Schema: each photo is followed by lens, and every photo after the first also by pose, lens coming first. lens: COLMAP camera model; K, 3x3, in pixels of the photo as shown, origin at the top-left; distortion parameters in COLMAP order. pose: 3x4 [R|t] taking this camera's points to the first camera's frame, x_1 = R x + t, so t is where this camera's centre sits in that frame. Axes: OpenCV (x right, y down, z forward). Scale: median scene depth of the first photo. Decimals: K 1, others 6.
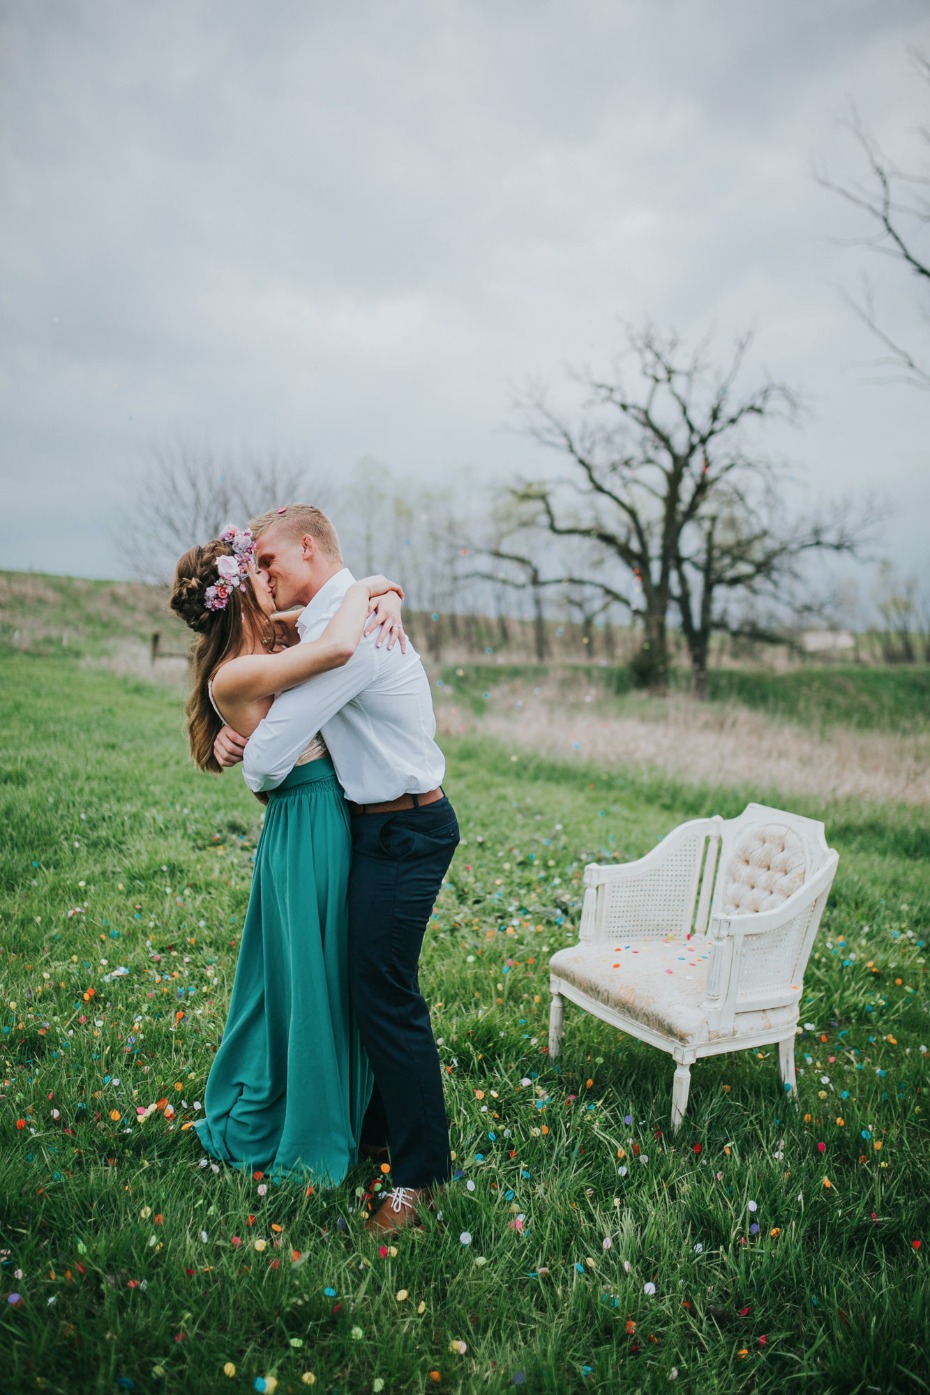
lens RADIAL K [[1349.2, 0, 462.0], [0, 1349.2, 692.1], [0, 0, 1]] dist [-0.031669, 0.000000]
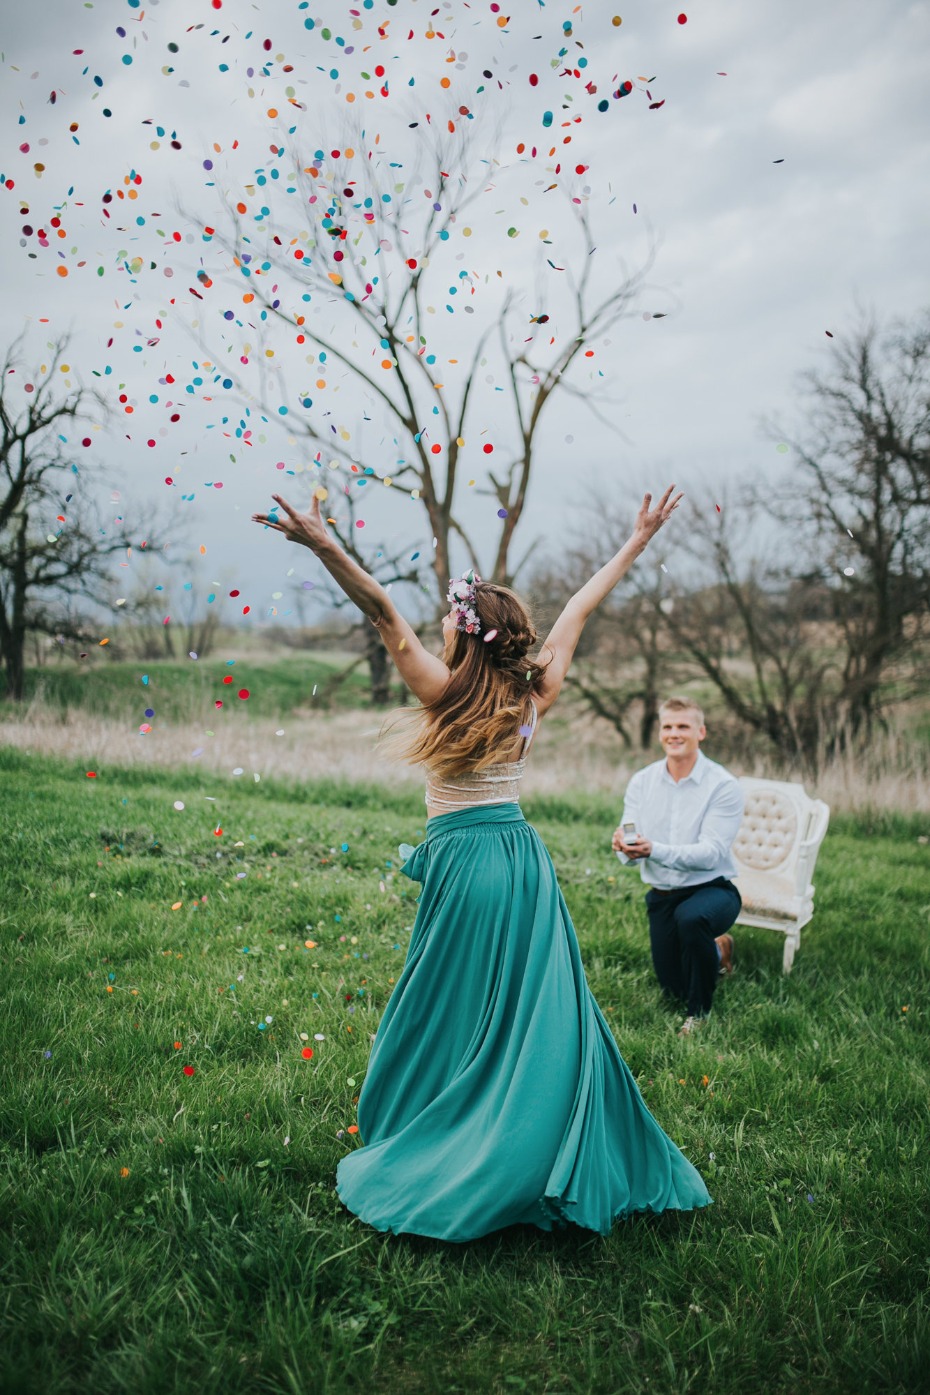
lens RADIAL K [[1349.2, 0, 470.0], [0, 1349.2, 691.6], [0, 0, 1]] dist [-0.031669, 0.000000]
pose [[0.841790, -0.029423, 0.539003, -0.092302], [0.027077, 0.999558, 0.012276, -0.004531], [-0.539126, 0.004260, 0.842215, -0.015070]]
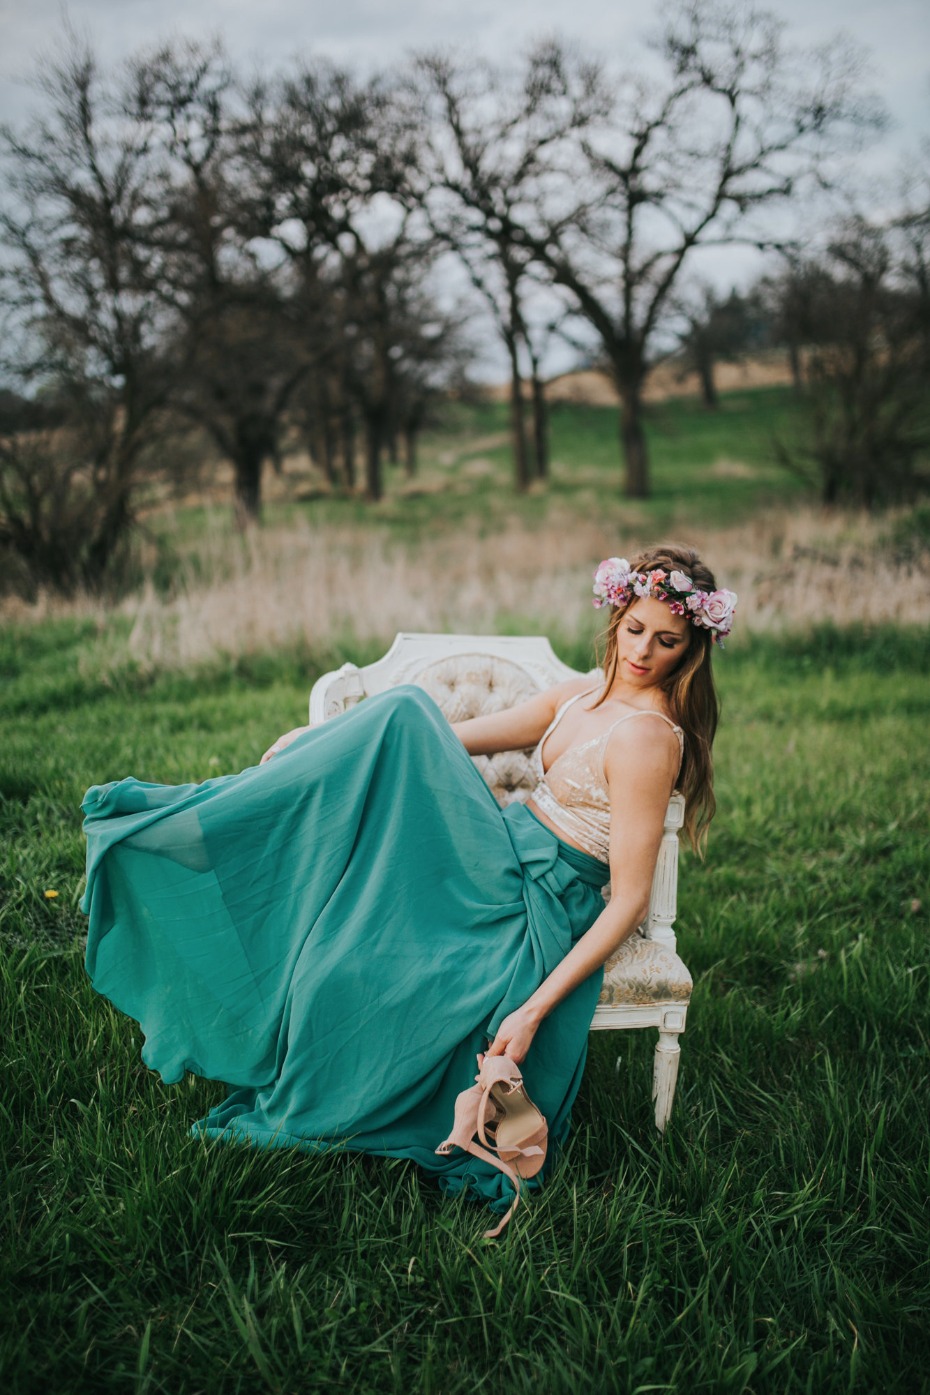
lens RADIAL K [[1349.2, 0, 467.6], [0, 1349.2, 699.9], [0, 0, 1]] dist [-0.031669, 0.000000]
pose [[0.407969, -0.195713, 0.891772, -0.036641], [0.071045, 0.980598, 0.182705, -0.000123], [-0.910227, -0.011182, 0.413958, 0.073678]]
